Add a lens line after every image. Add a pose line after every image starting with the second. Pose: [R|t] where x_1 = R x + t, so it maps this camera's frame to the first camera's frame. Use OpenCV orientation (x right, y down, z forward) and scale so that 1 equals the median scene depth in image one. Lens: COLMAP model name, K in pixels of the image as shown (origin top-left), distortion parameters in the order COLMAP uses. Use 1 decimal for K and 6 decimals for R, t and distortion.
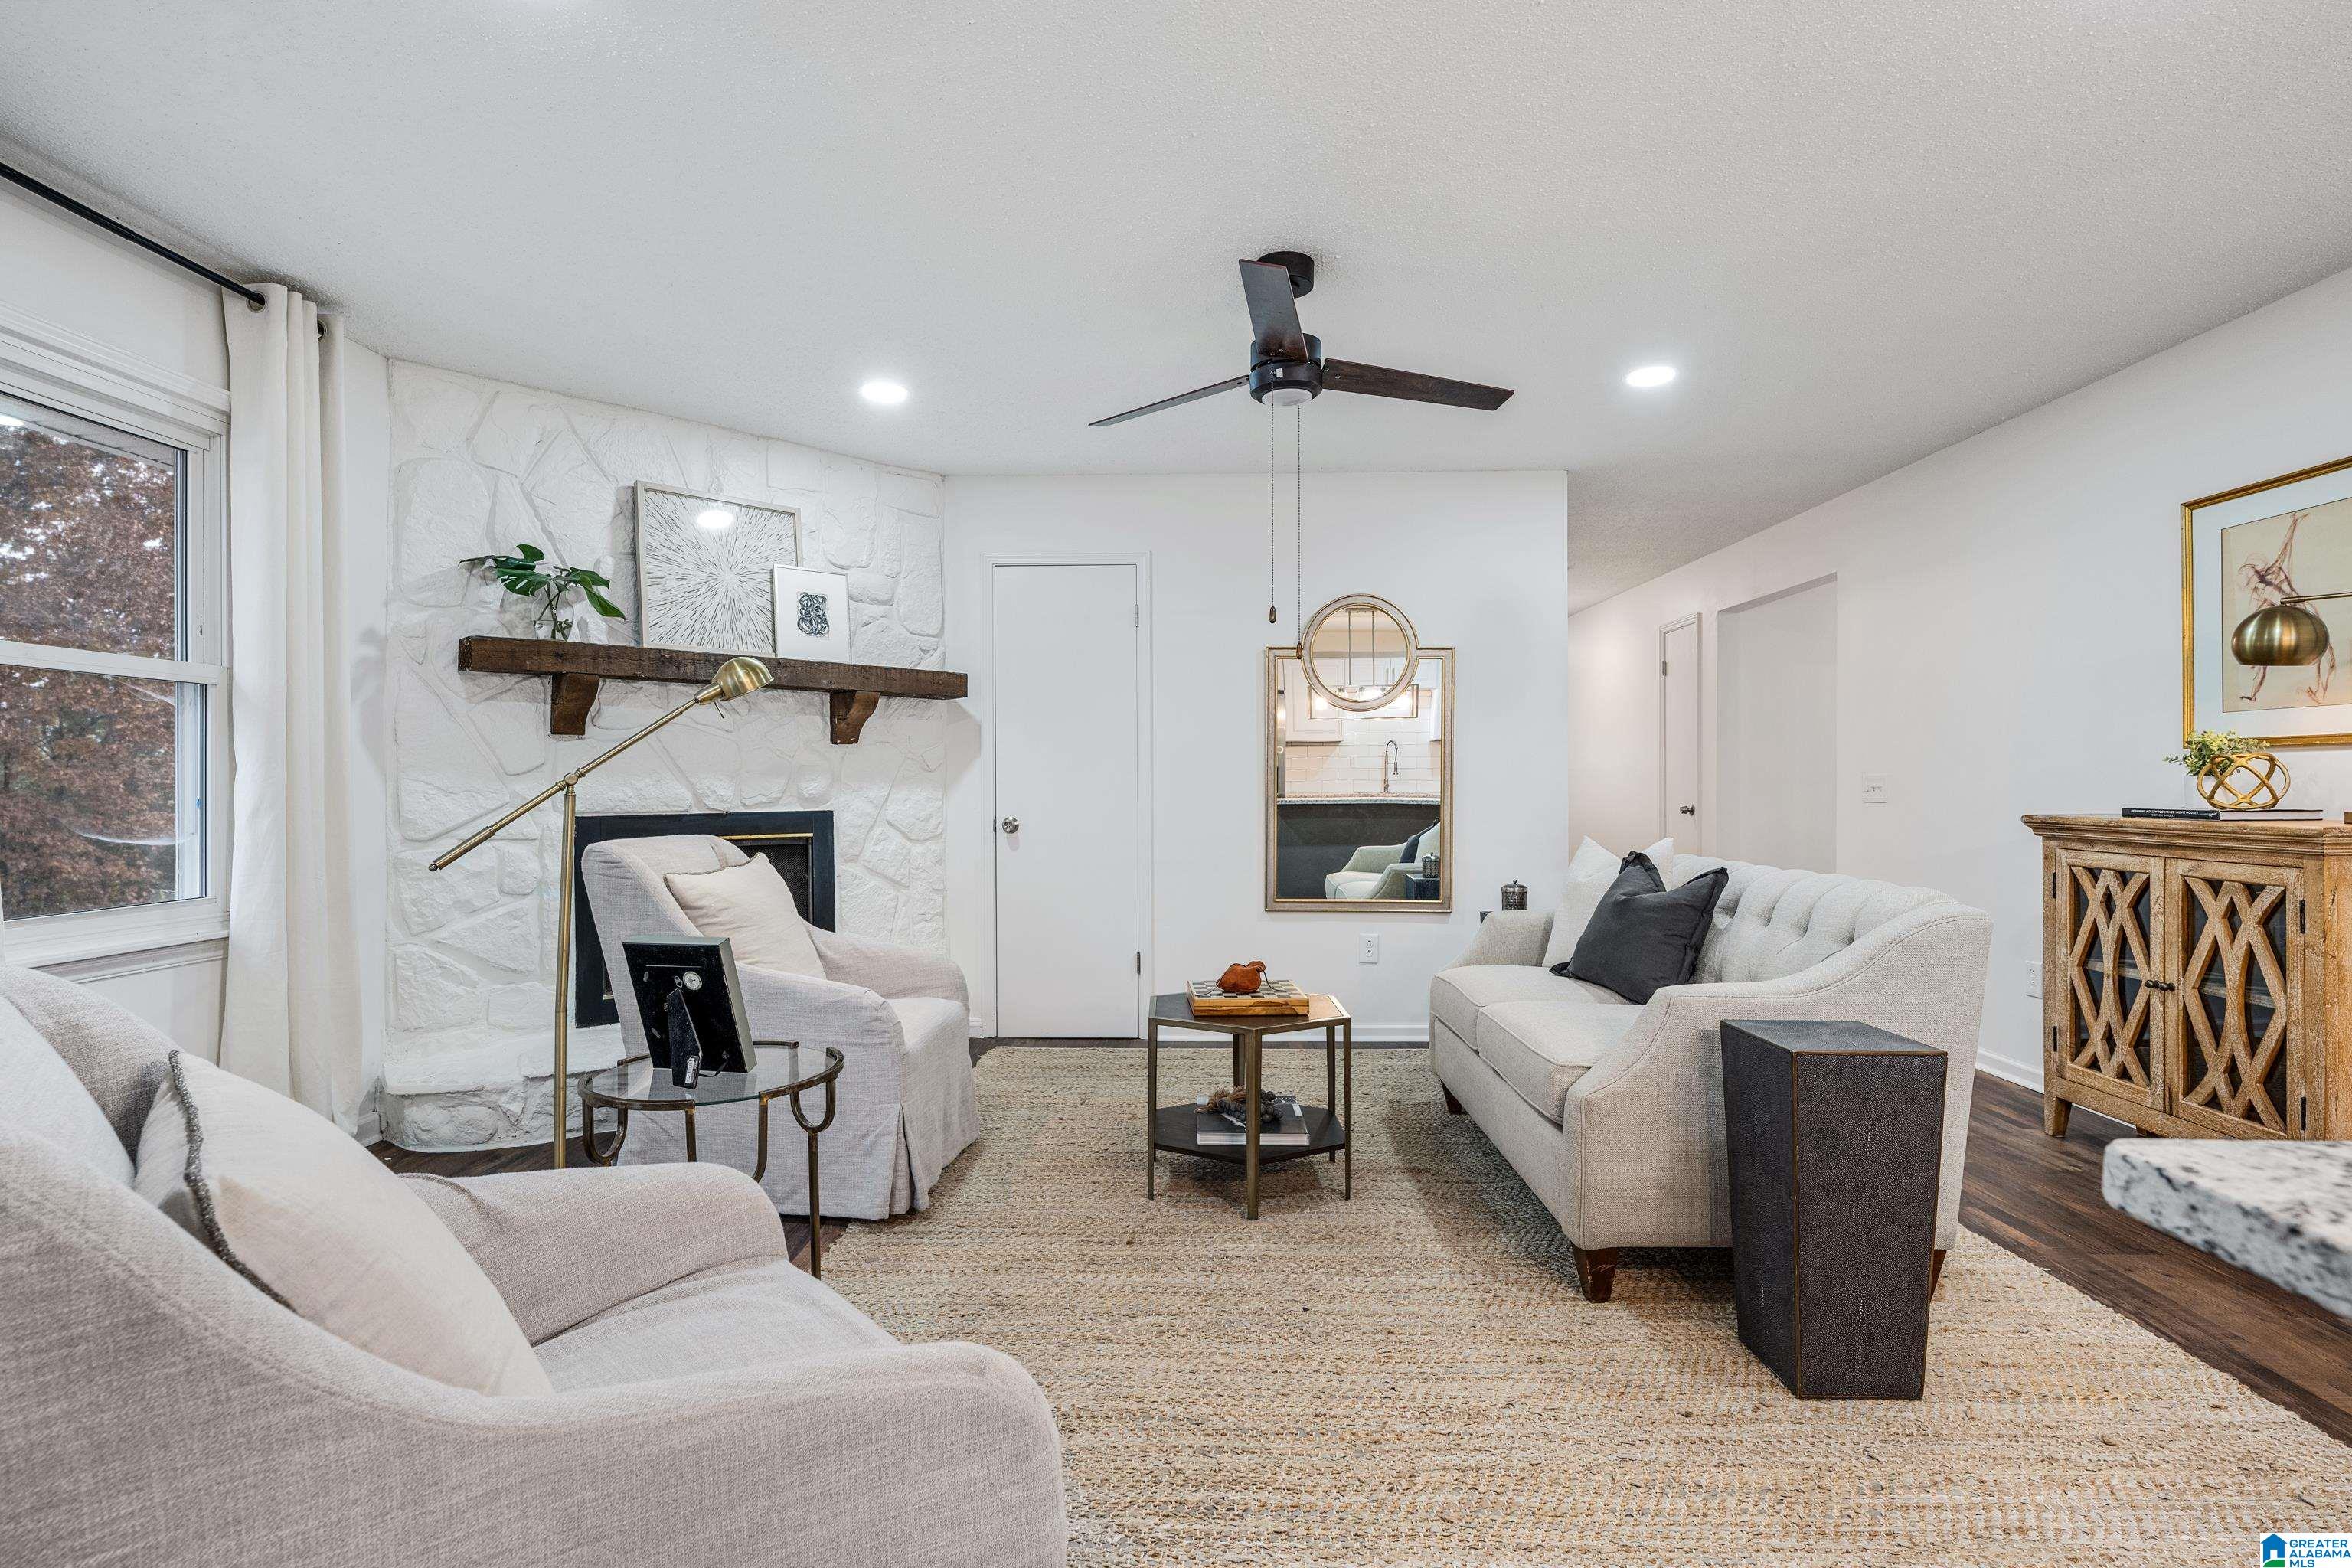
lens RADIAL K [[1147.4, 0, 1172.2], [0, 1147.4, 789.0], [0, 0, 1]] dist [-0.008833, -0.000377]
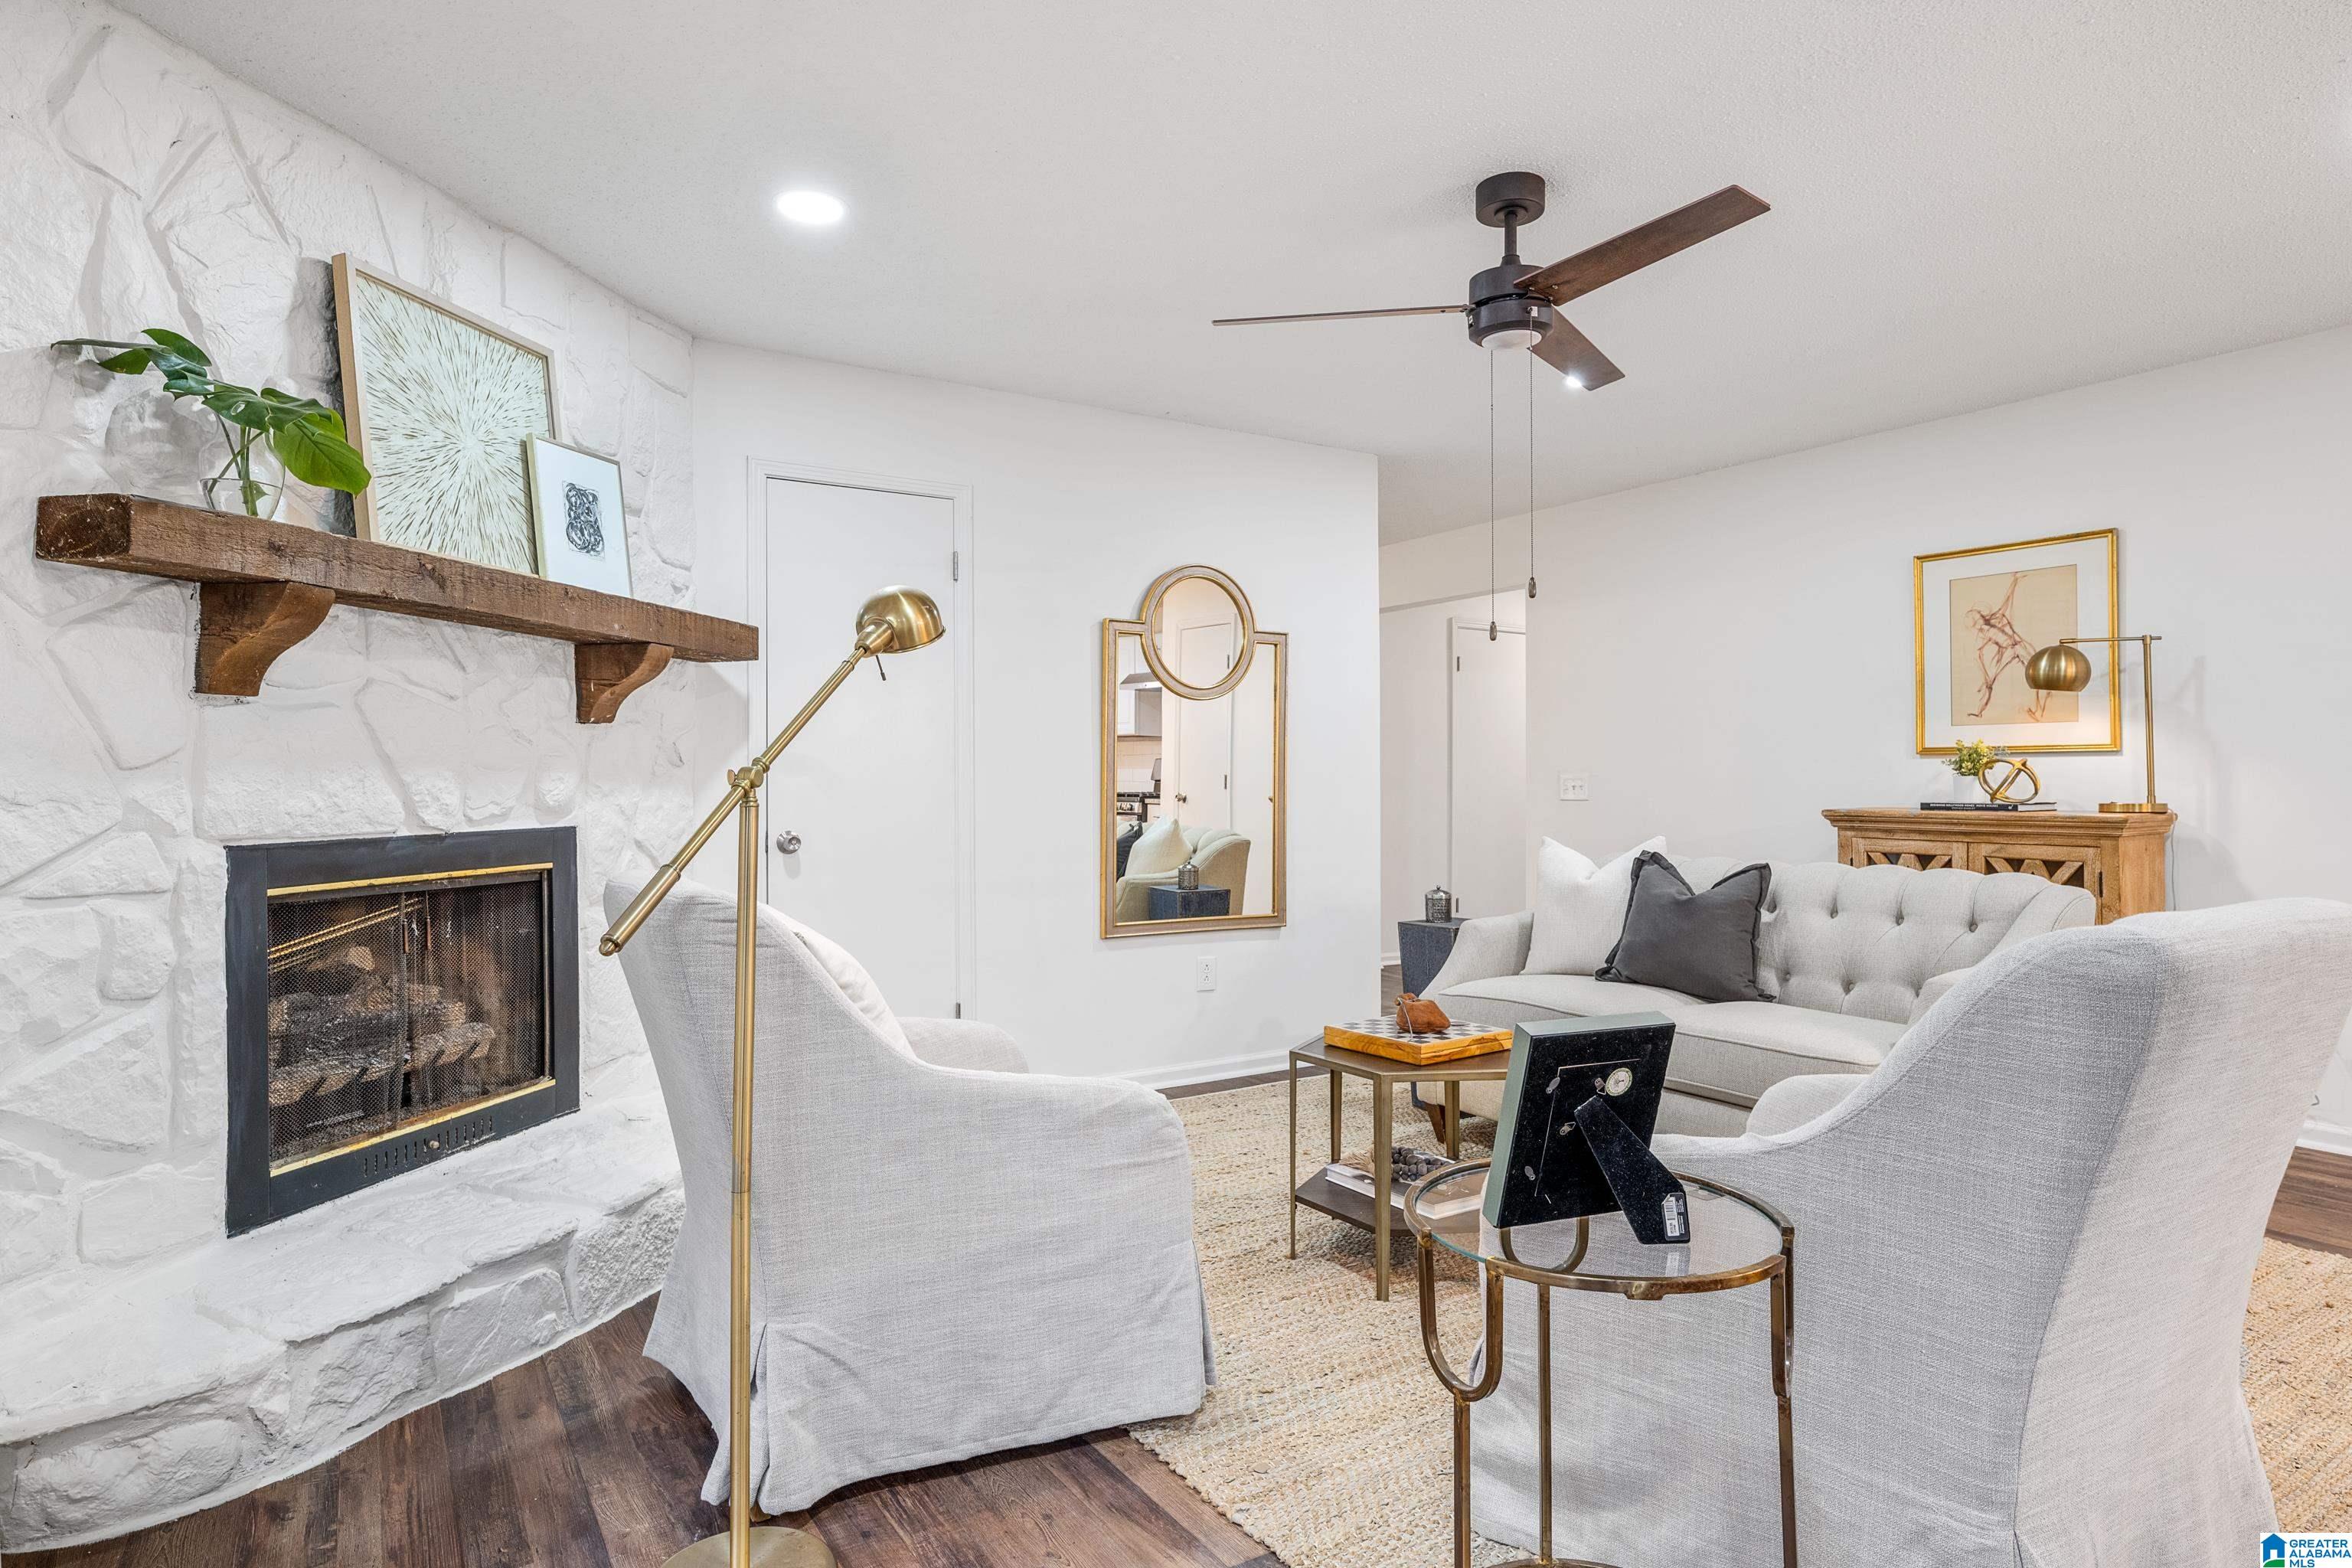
lens RADIAL K [[1305.5, 0, 1169.5], [0, 1305.5, 773.8], [0, 0, 1]] dist [-0.008690, 0.001513]
pose [[0.830549, 0.002637, 0.556939, -0.513329], [0.003702, 0.999941, -0.010255, -0.002398], [-0.556933, 0.010579, 0.830490, 0.249469]]
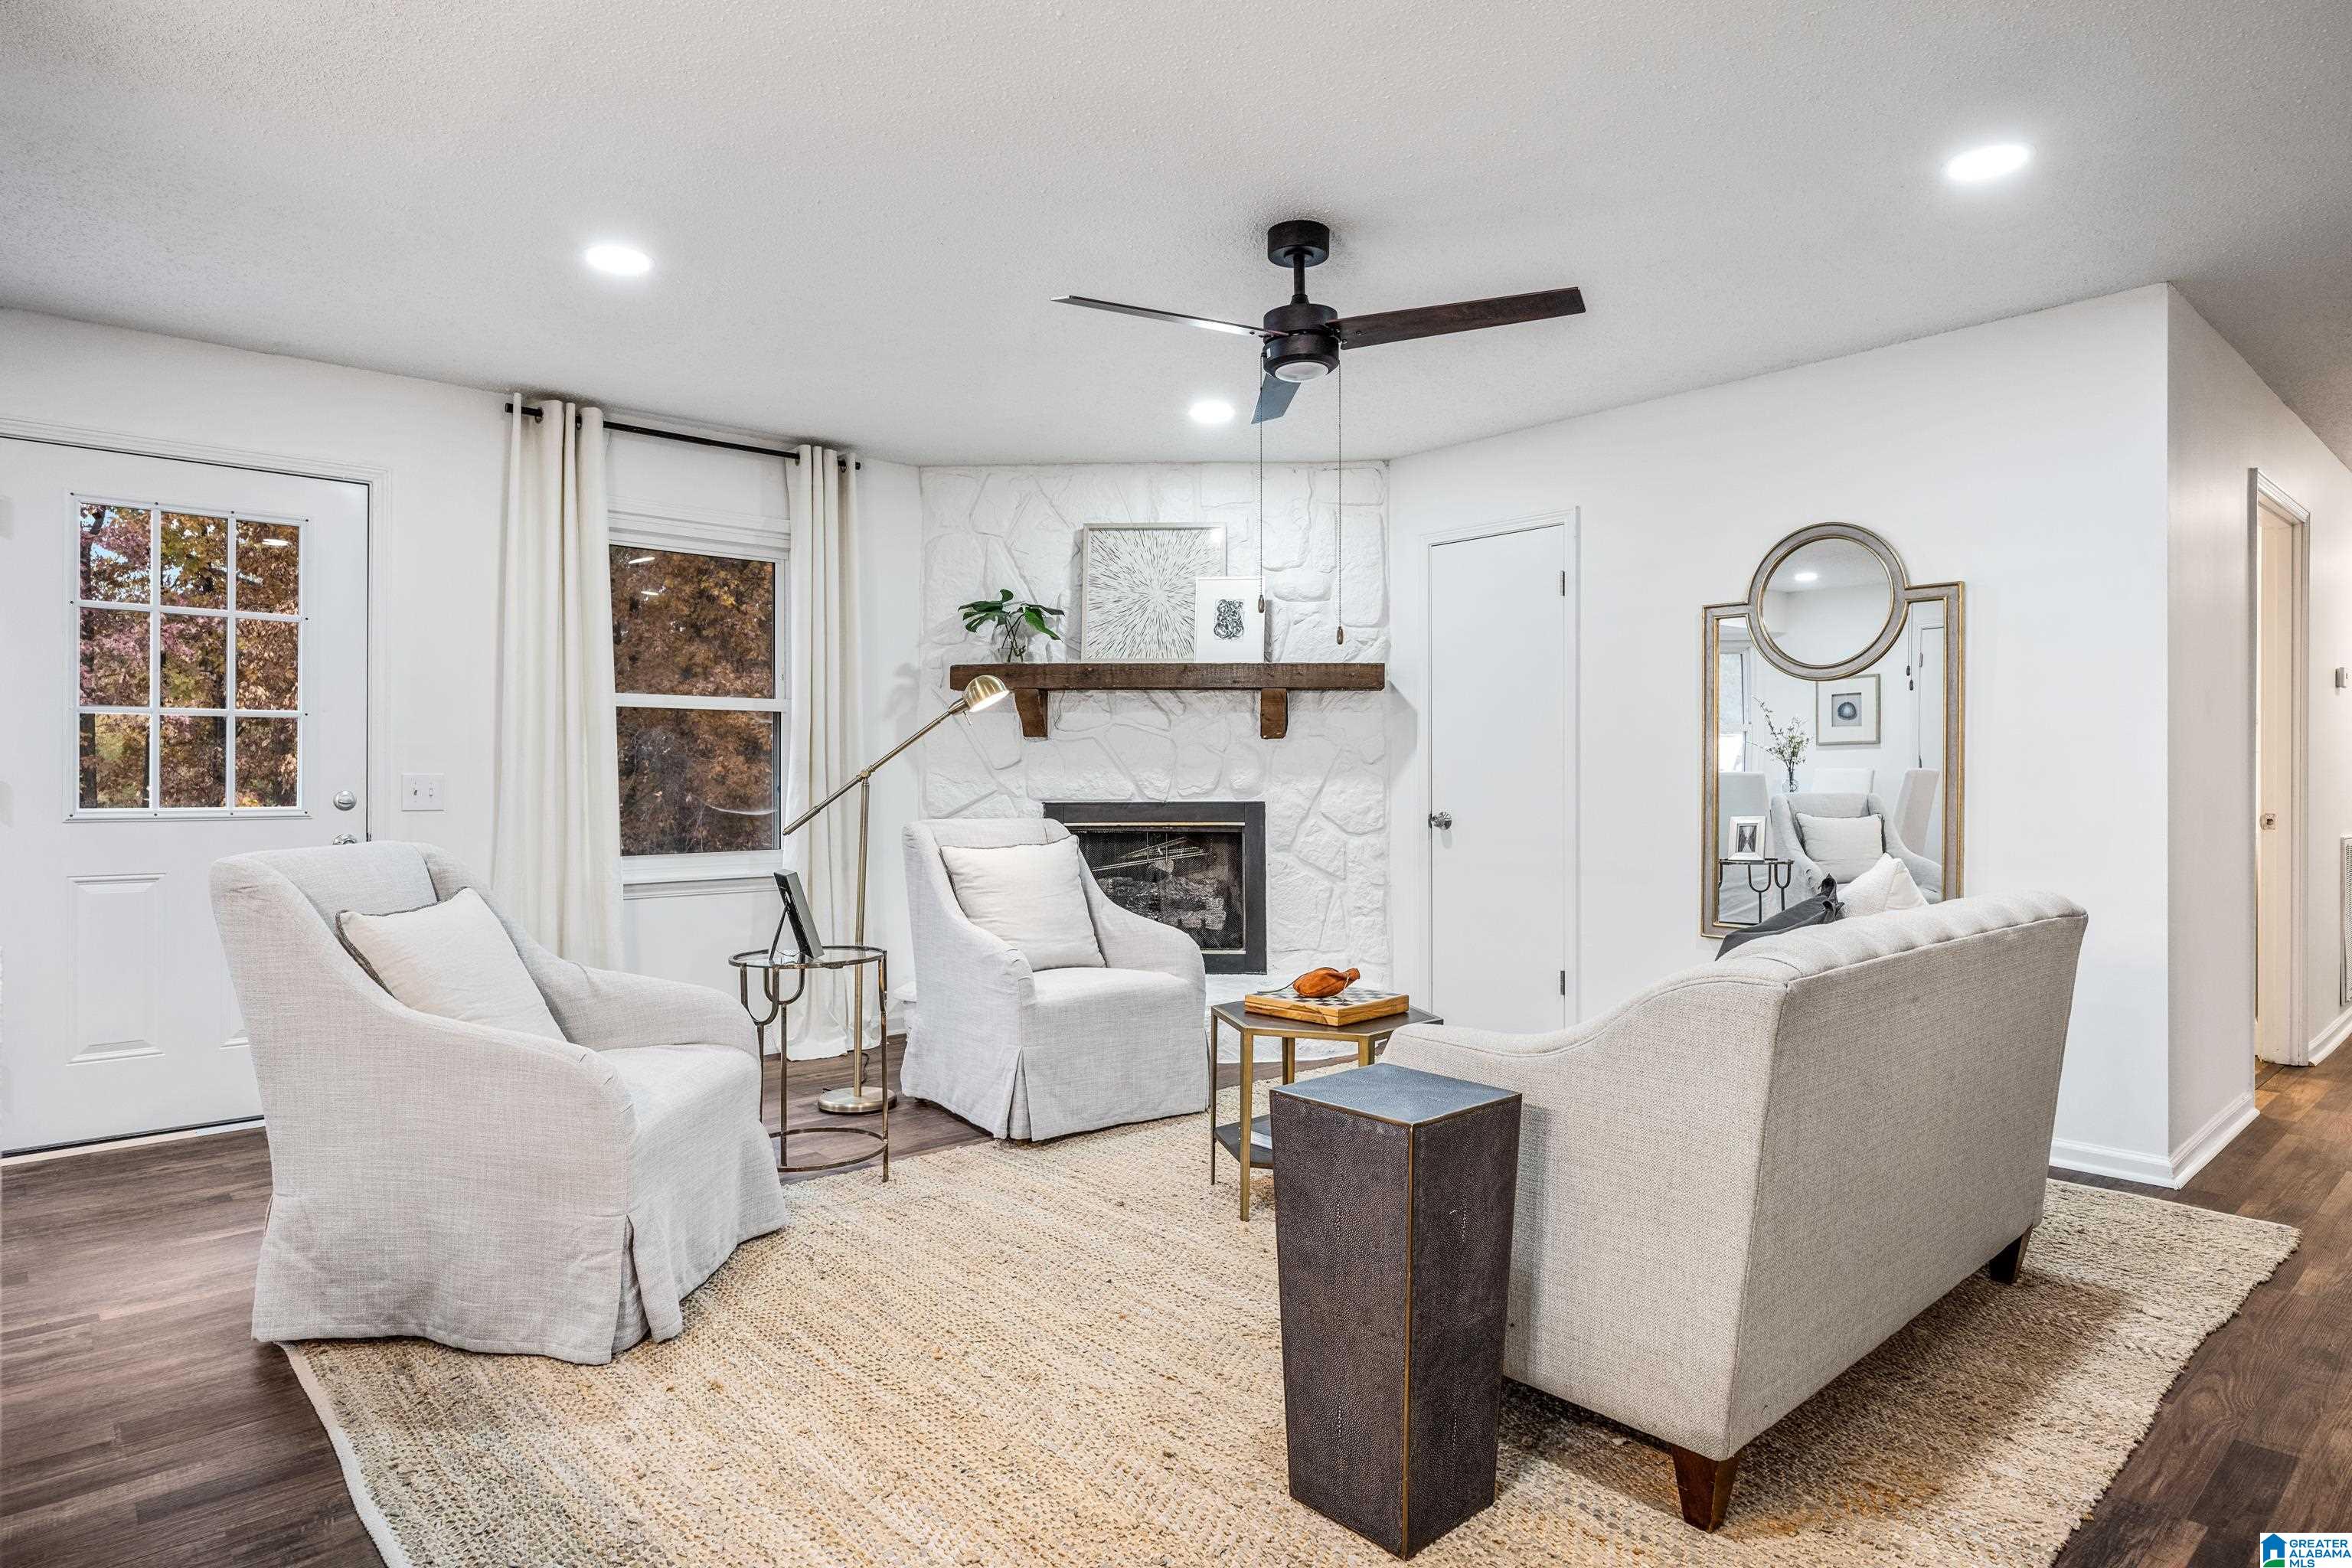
lens RADIAL K [[1305.5, 0, 1169.5], [0, 1305.5, 773.8], [0, 0, 1]] dist [-0.008690, 0.001513]
pose [[0.683894, -0.000034, -0.729581, 0.627134], [-0.003137, 0.999991, -0.002987, -0.003613], [0.729575, 0.004331, 0.683887, 0.136808]]
